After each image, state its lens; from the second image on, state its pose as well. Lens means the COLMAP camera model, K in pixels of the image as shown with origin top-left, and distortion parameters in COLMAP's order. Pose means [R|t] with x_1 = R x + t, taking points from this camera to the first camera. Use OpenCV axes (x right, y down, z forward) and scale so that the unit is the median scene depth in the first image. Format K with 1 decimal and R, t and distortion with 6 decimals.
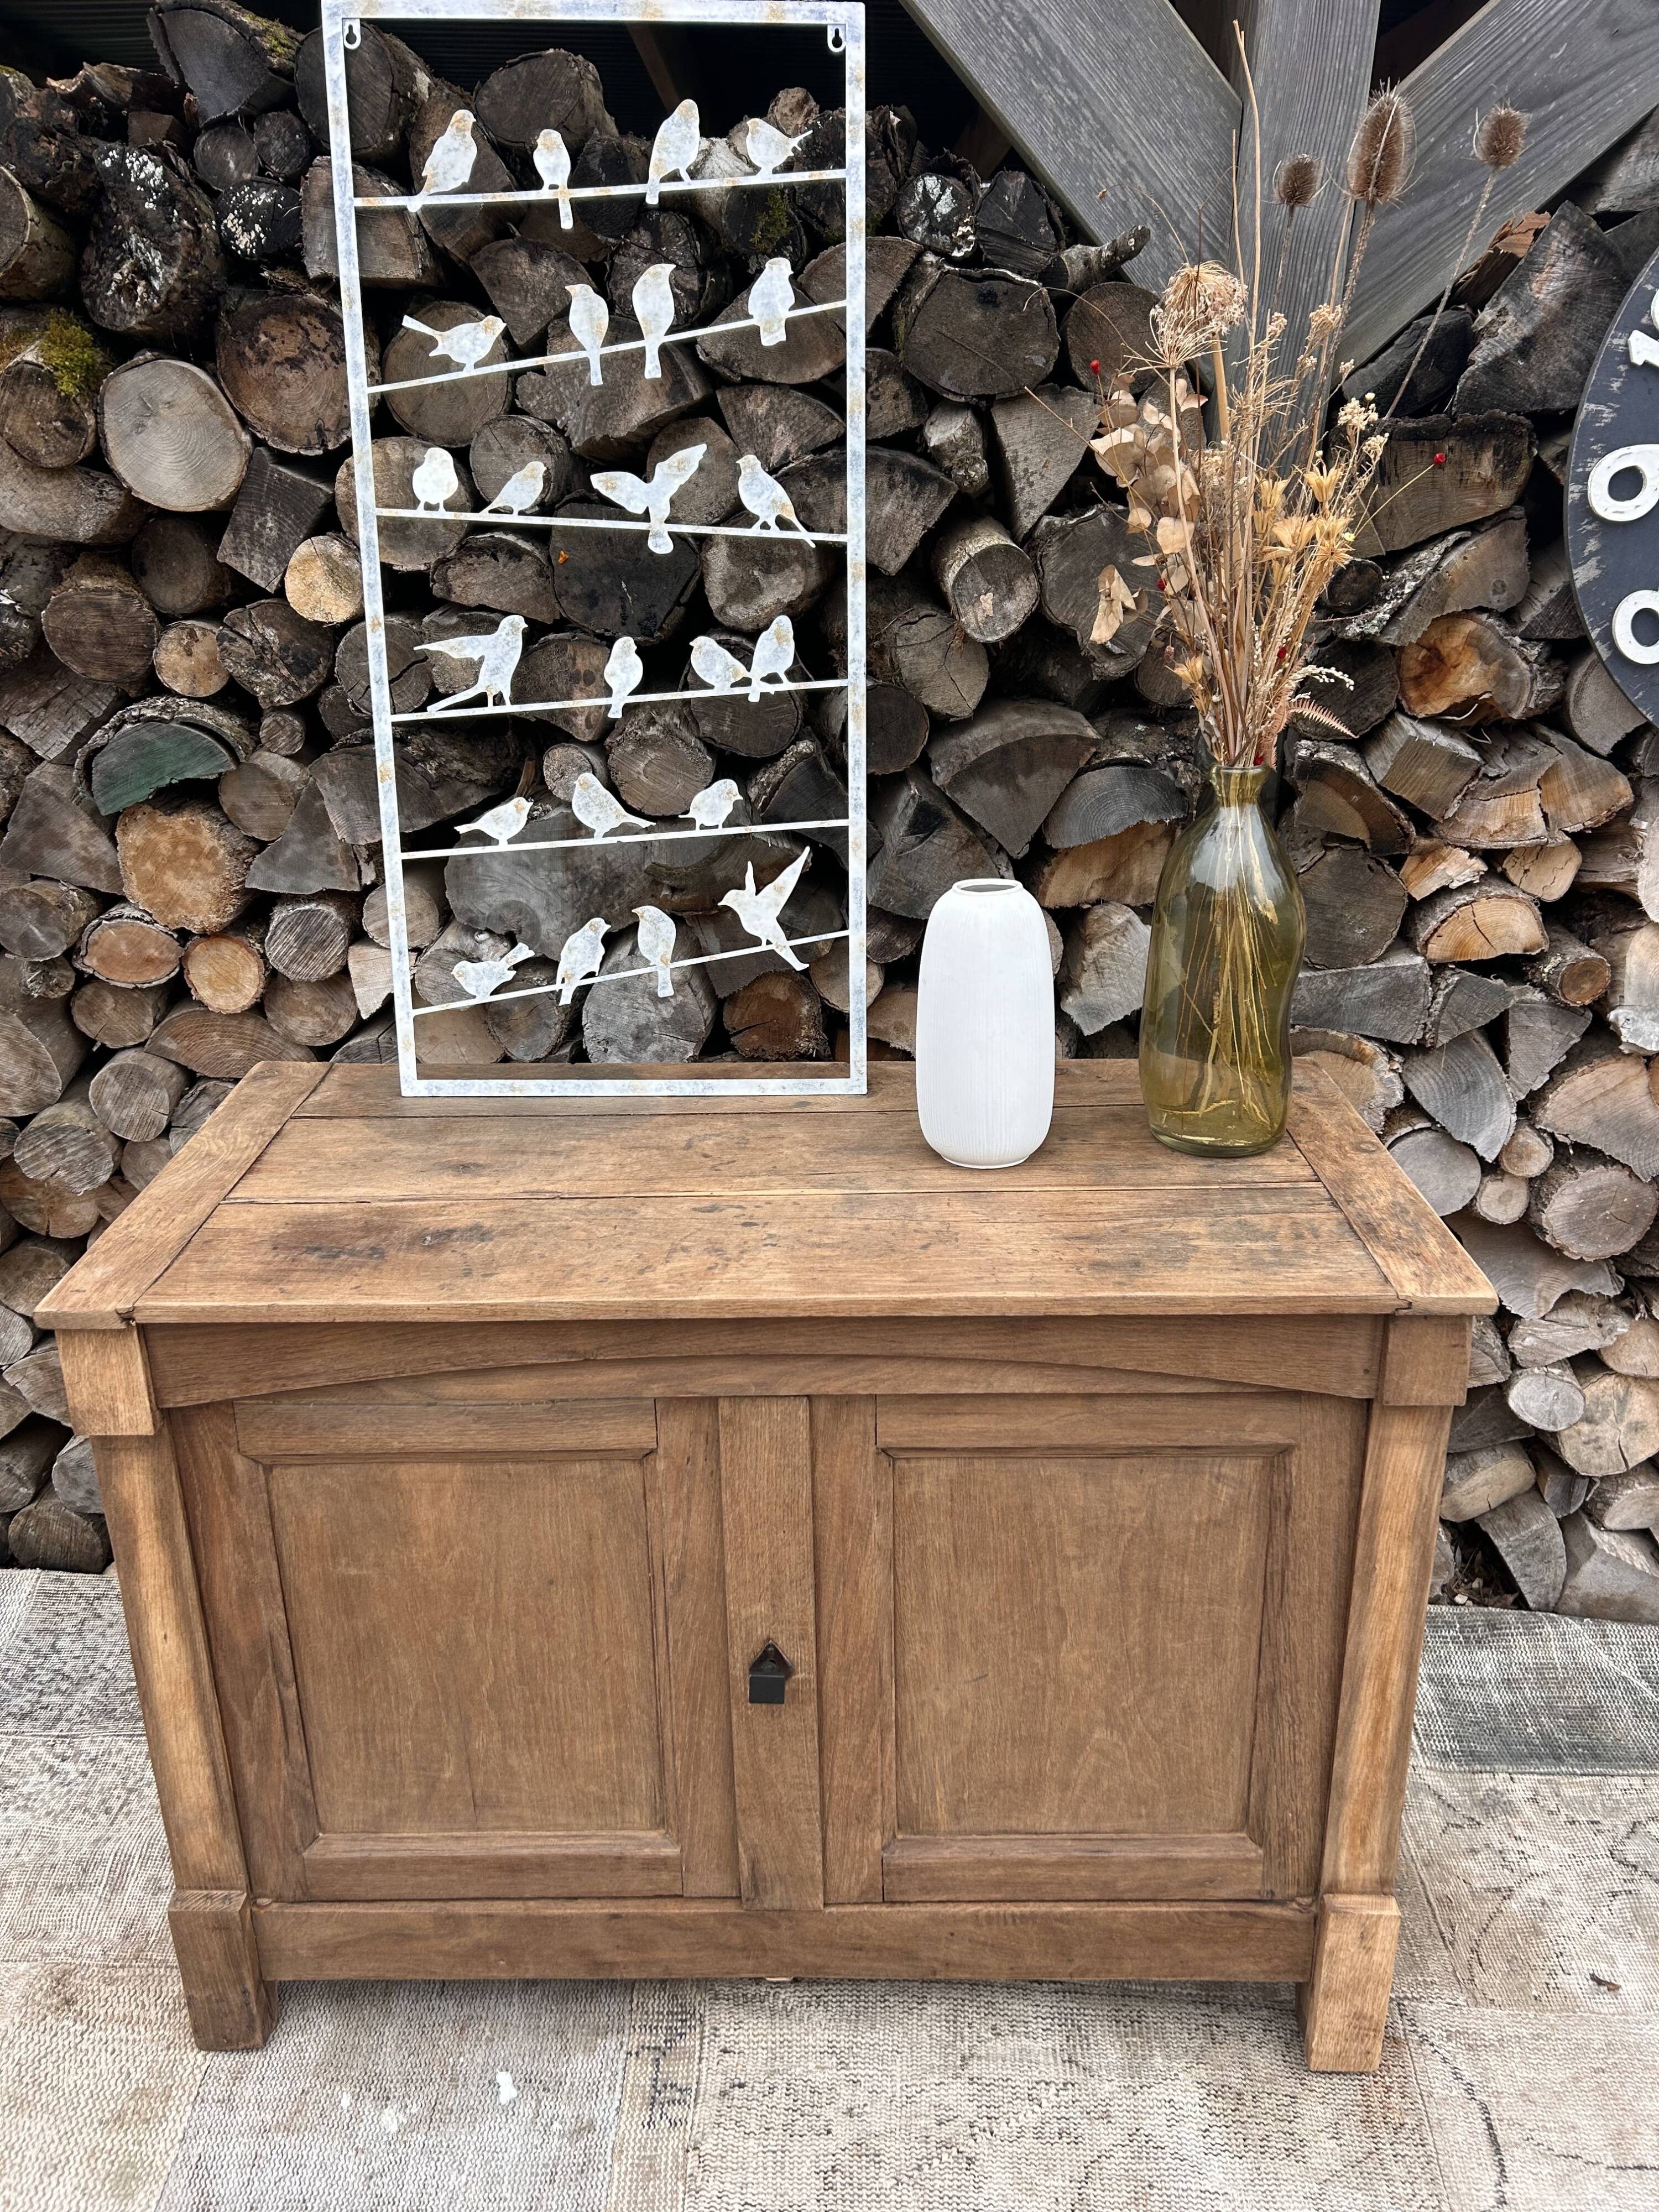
lens RADIAL K [[1666.8, 0, 838.5], [0, 1666.8, 1111.3], [0, 0, 1]] dist [0.041424, -0.039888]
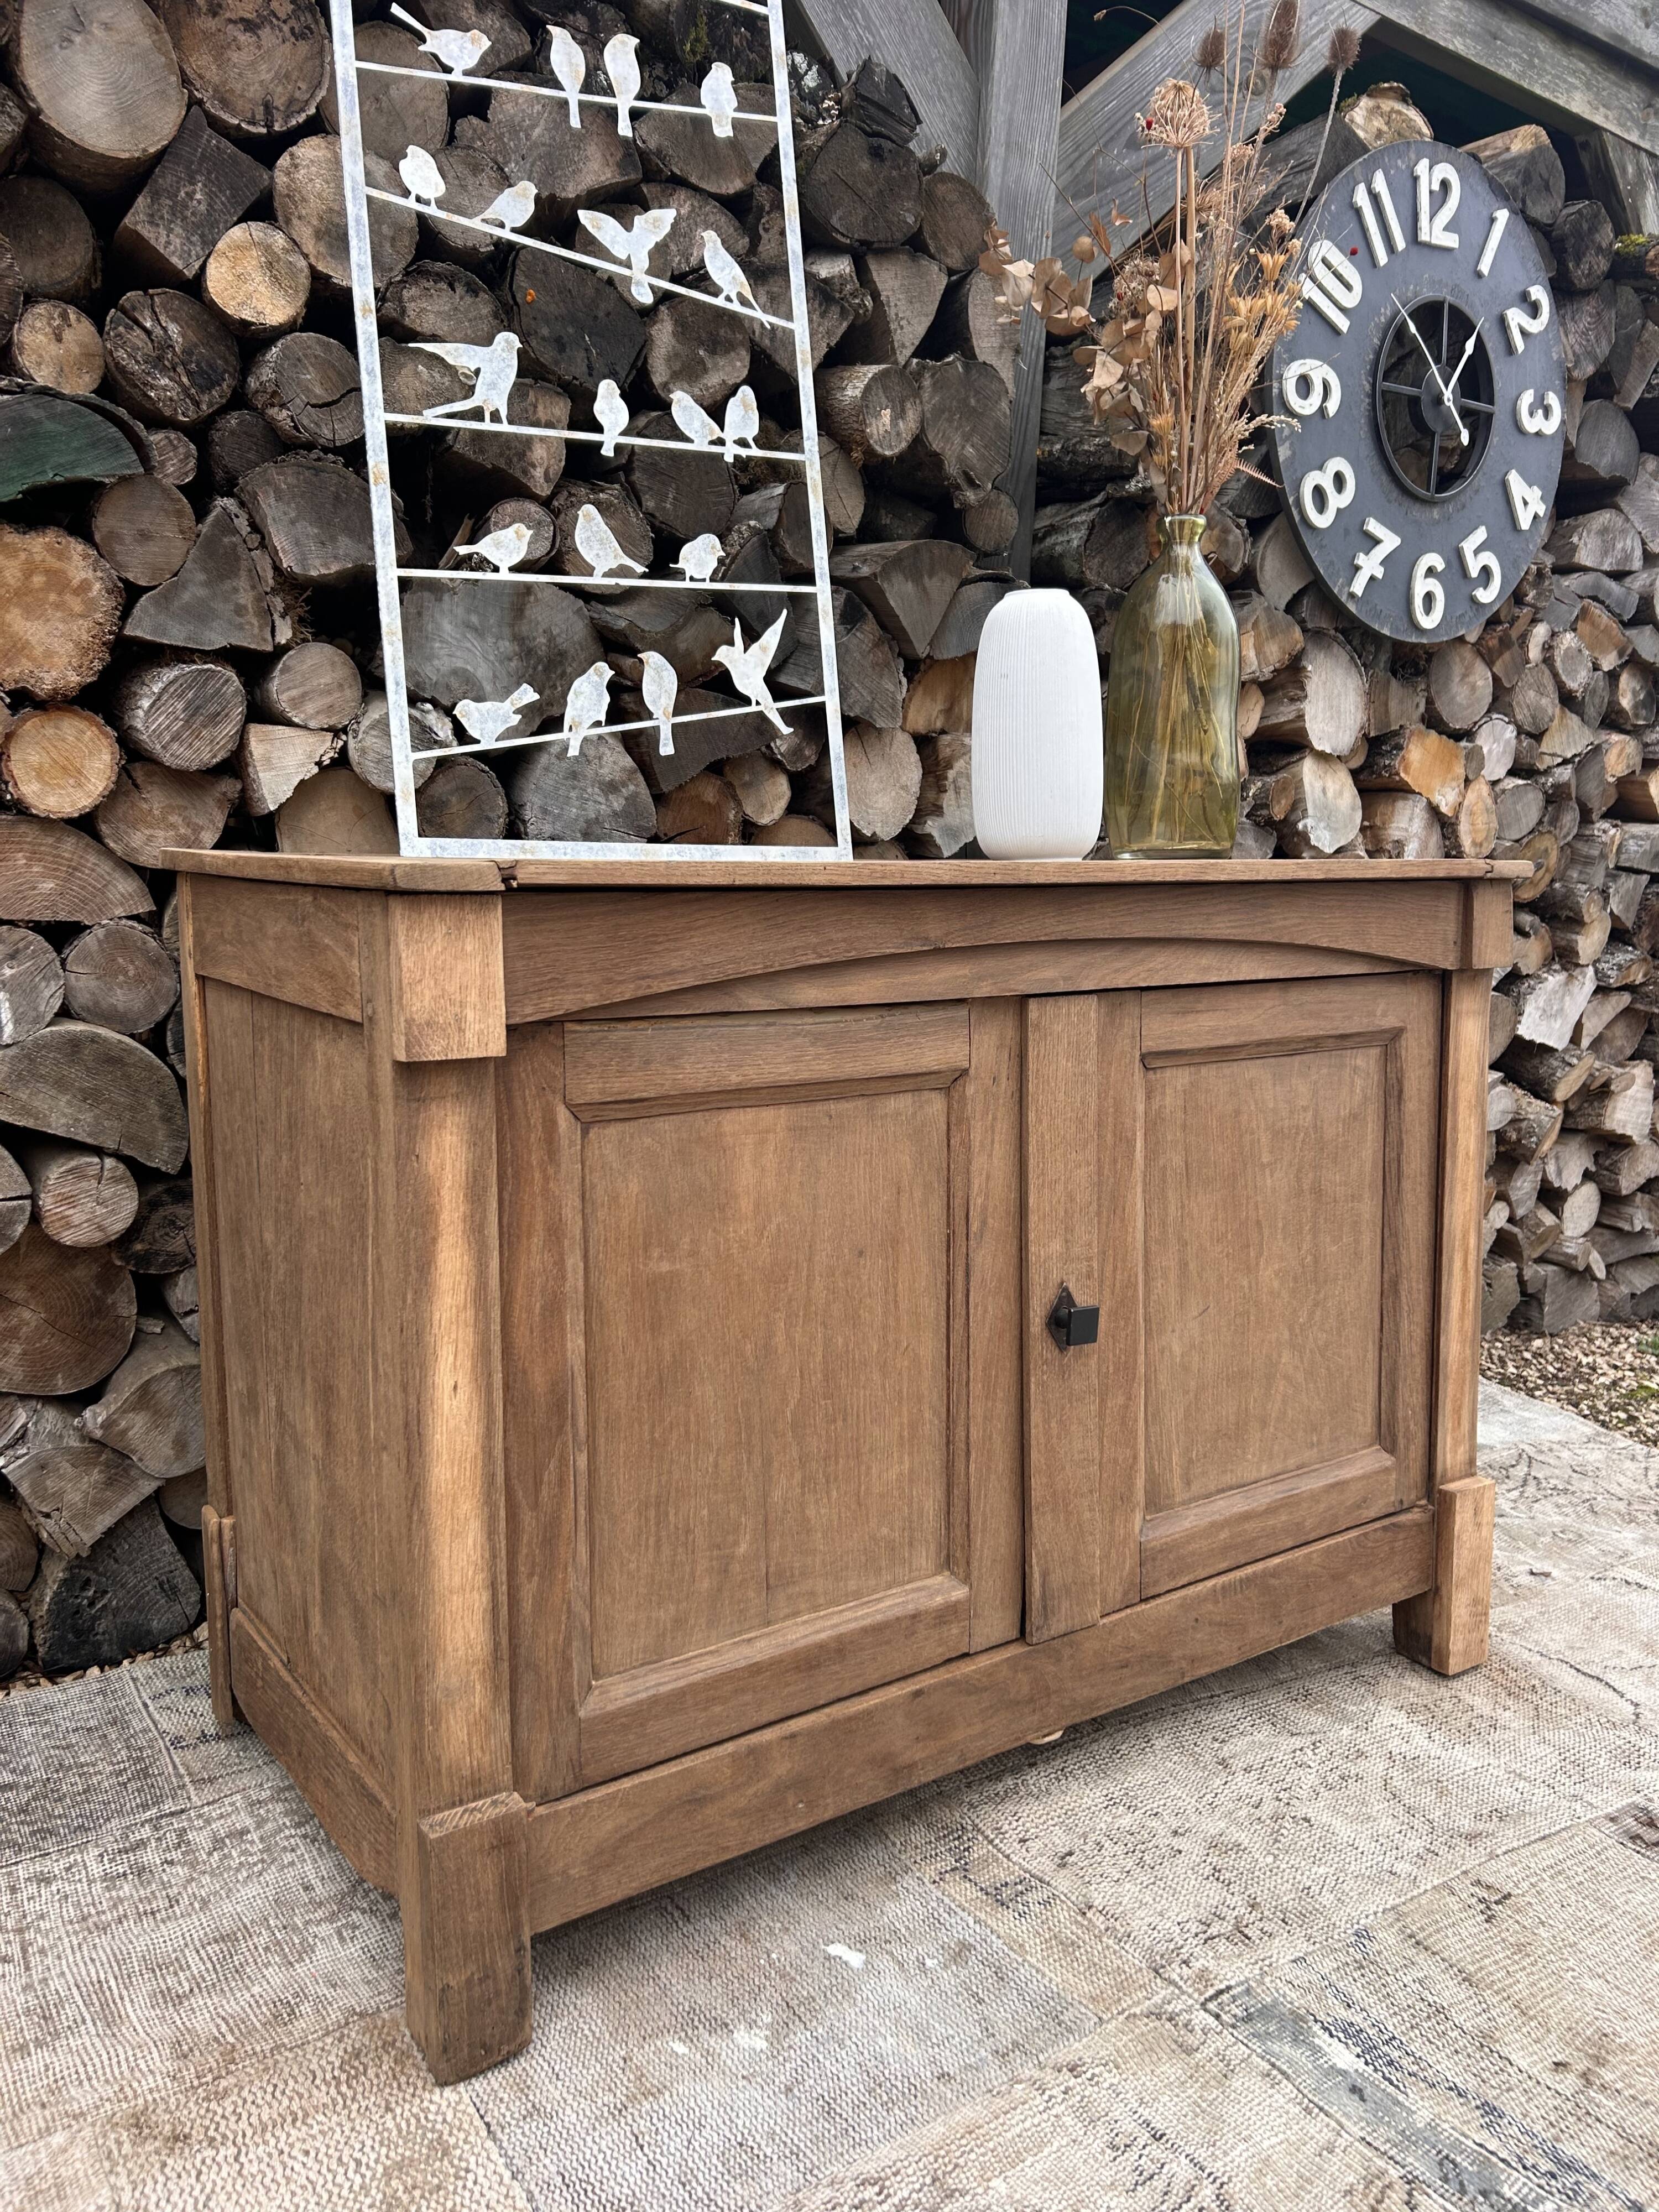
lens RADIAL K [[1667.9, 0, 833.6], [0, 1667.9, 1096.0], [0, 0, 1]] dist [0.042510, -0.040335]
pose [[0.818636, -0.065385, 0.570578, -0.599644], [0.197128, 0.965131, -0.172230, 0.308798], [-0.539421, 0.253471, 0.802980, 0.251725]]
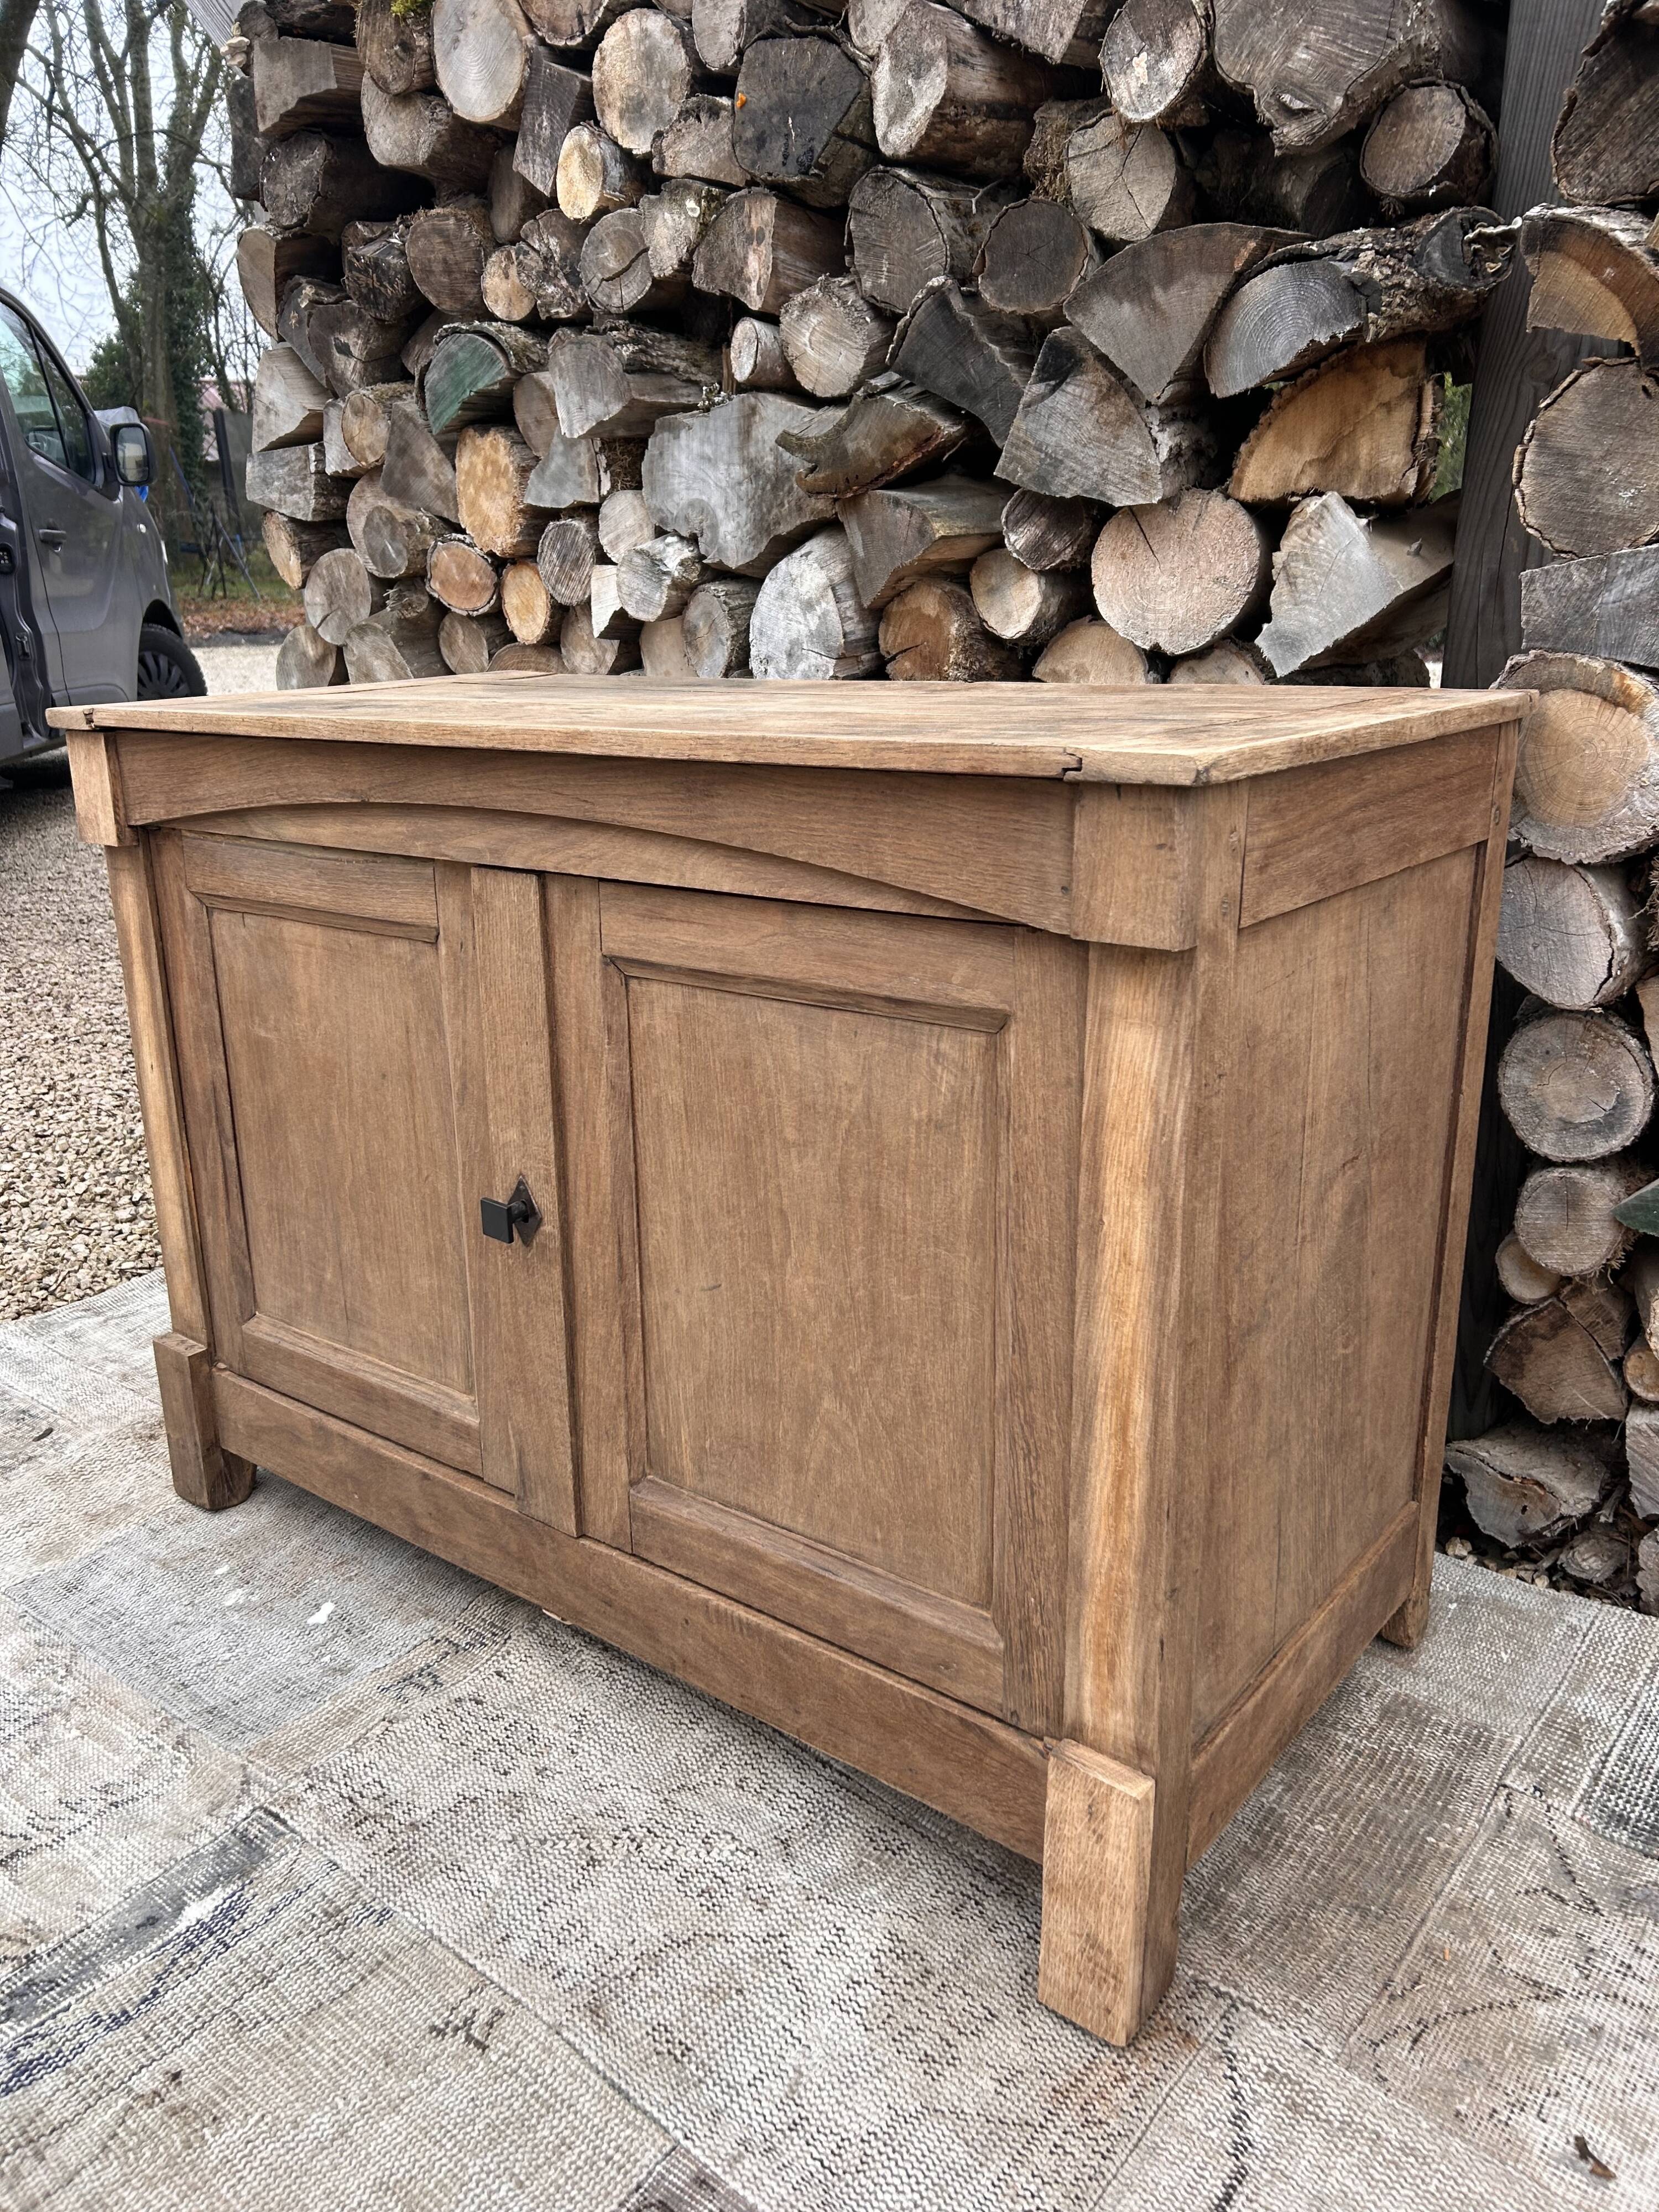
lens RADIAL K [[1666.8, 0, 838.5], [0, 1666.8, 1111.3], [0, 0, 1]] dist [0.041424, -0.039888]
pose [[0.791596, 0.175207, -0.585387, 0.538255], [-0.212338, 0.977182, 0.005334, 0.212669], [0.572964, 0.120077, 0.810737, 0.326174]]
